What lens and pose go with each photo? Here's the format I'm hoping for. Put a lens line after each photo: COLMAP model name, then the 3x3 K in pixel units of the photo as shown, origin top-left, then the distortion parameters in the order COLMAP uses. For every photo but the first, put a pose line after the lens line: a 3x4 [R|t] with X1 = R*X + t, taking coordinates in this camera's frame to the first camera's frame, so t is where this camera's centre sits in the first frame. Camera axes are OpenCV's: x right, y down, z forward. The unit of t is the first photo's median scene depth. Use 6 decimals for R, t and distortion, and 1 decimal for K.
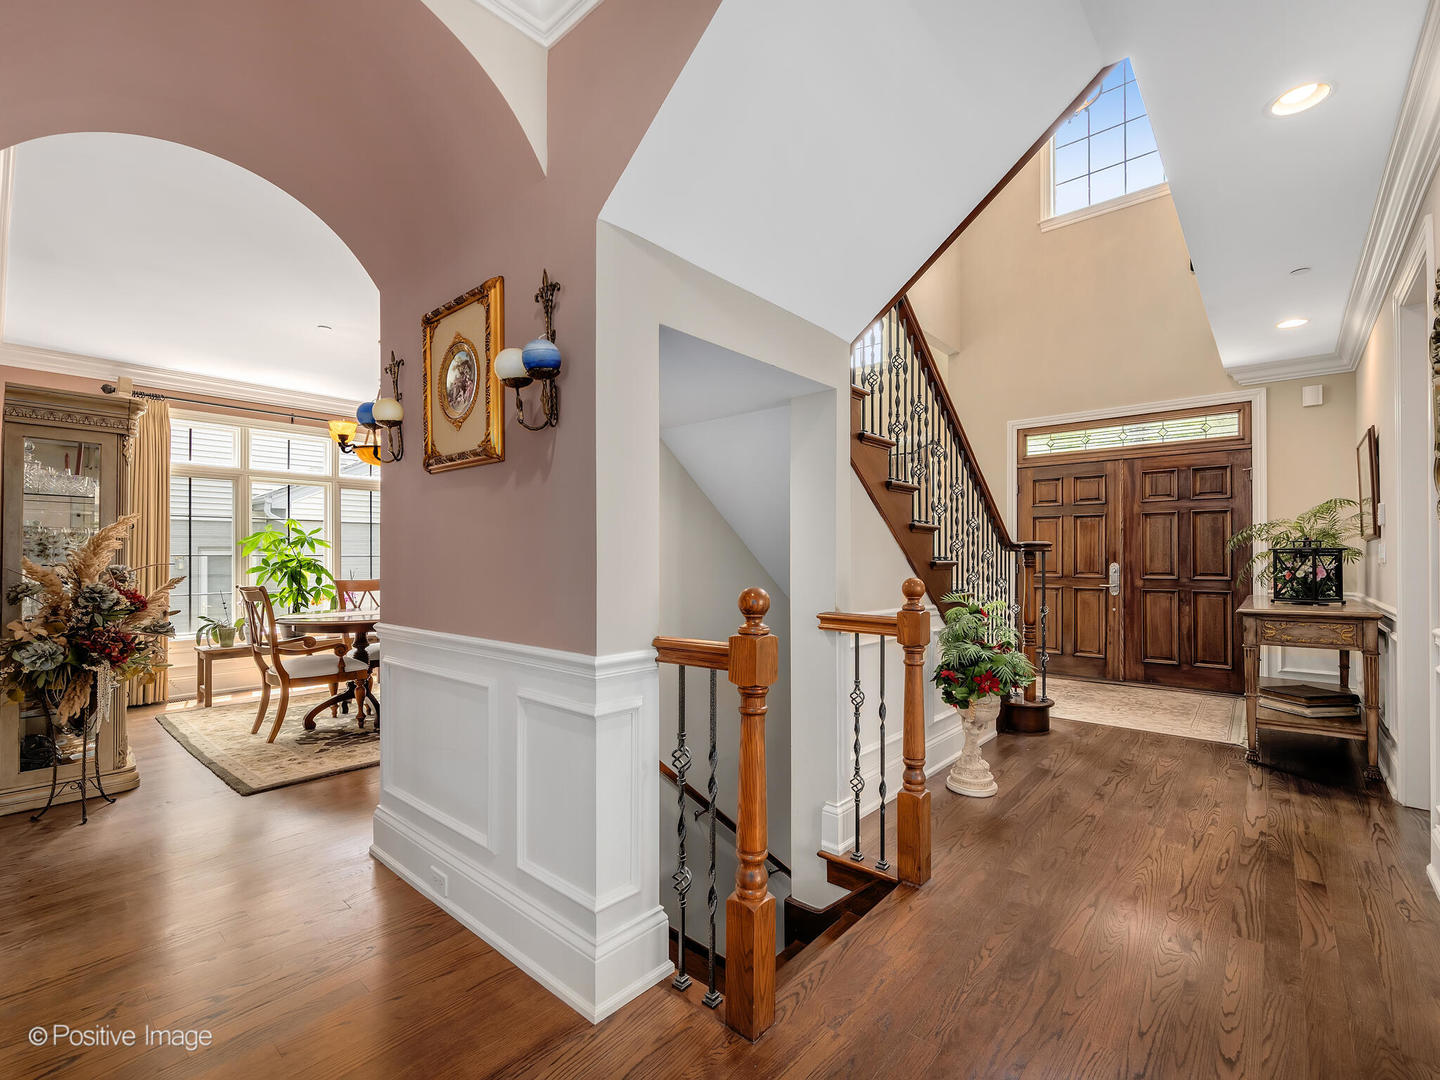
lens RADIAL K [[644.8, 0, 722.7], [0, 644.8, 551.0], [0, 0, 1]] dist [0.001983, -0.000283]
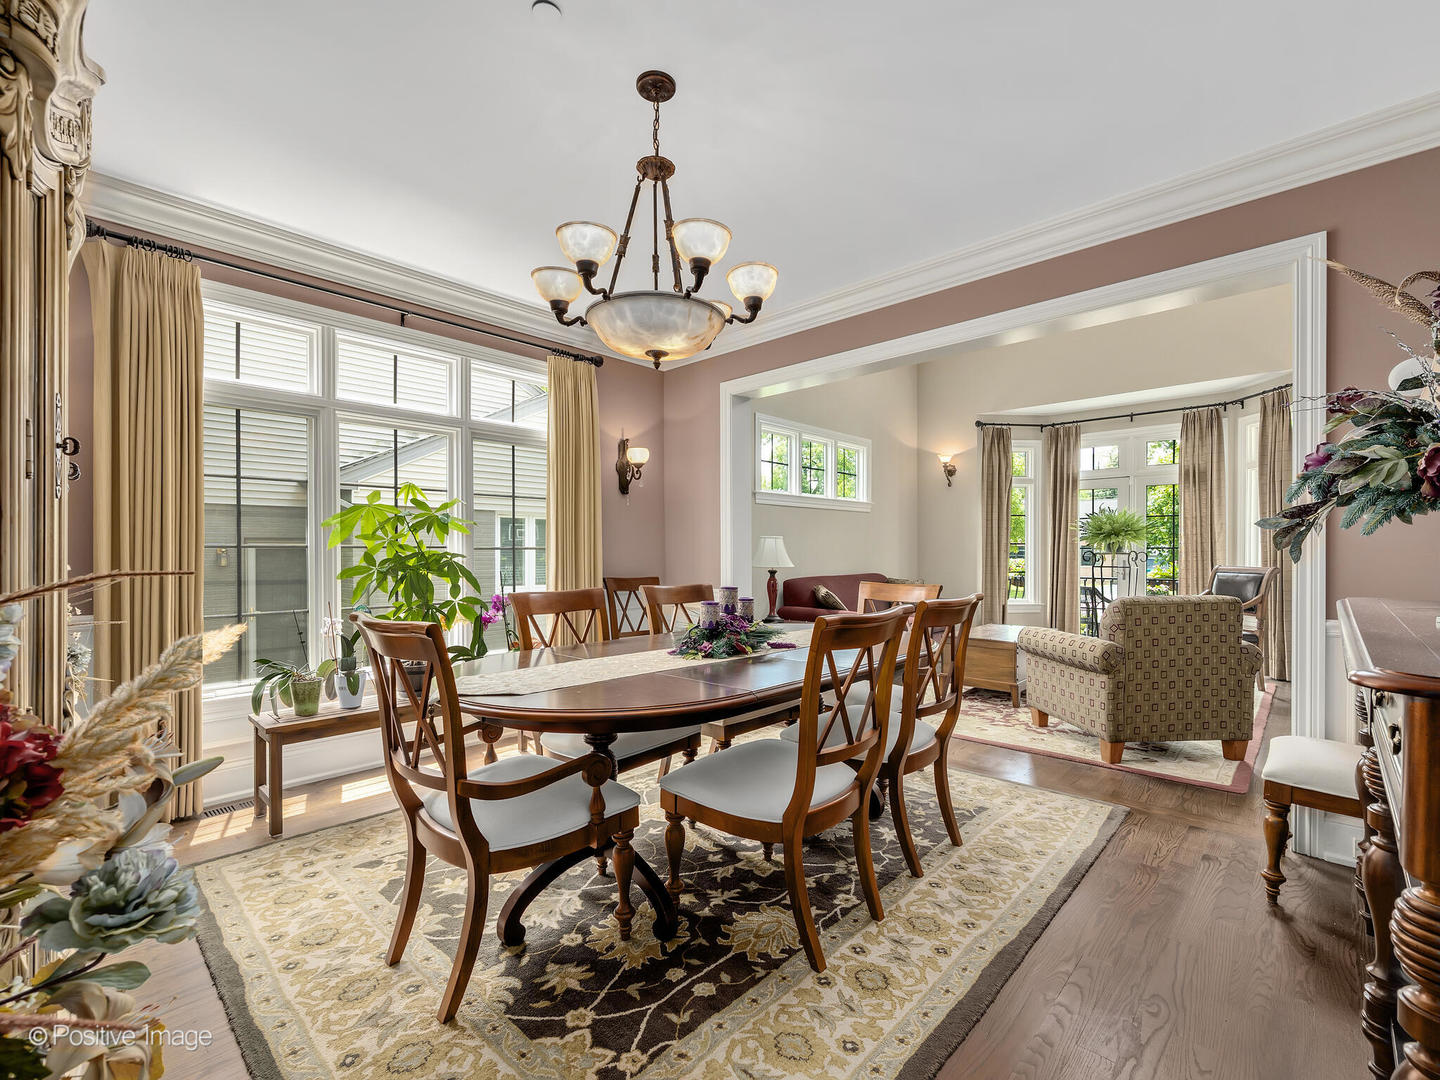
lens RADIAL K [[644.8, 0, 724.2], [0, 644.8, 552.2], [0, 0, 1]] dist [0.001983, -0.000283]
pose [[0.999321, 0.001234, -0.036815, -0.379368], [-0.000867, 0.999950, 0.009982, 0.006029], [0.036825, -0.009944, 0.999272, 0.450624]]
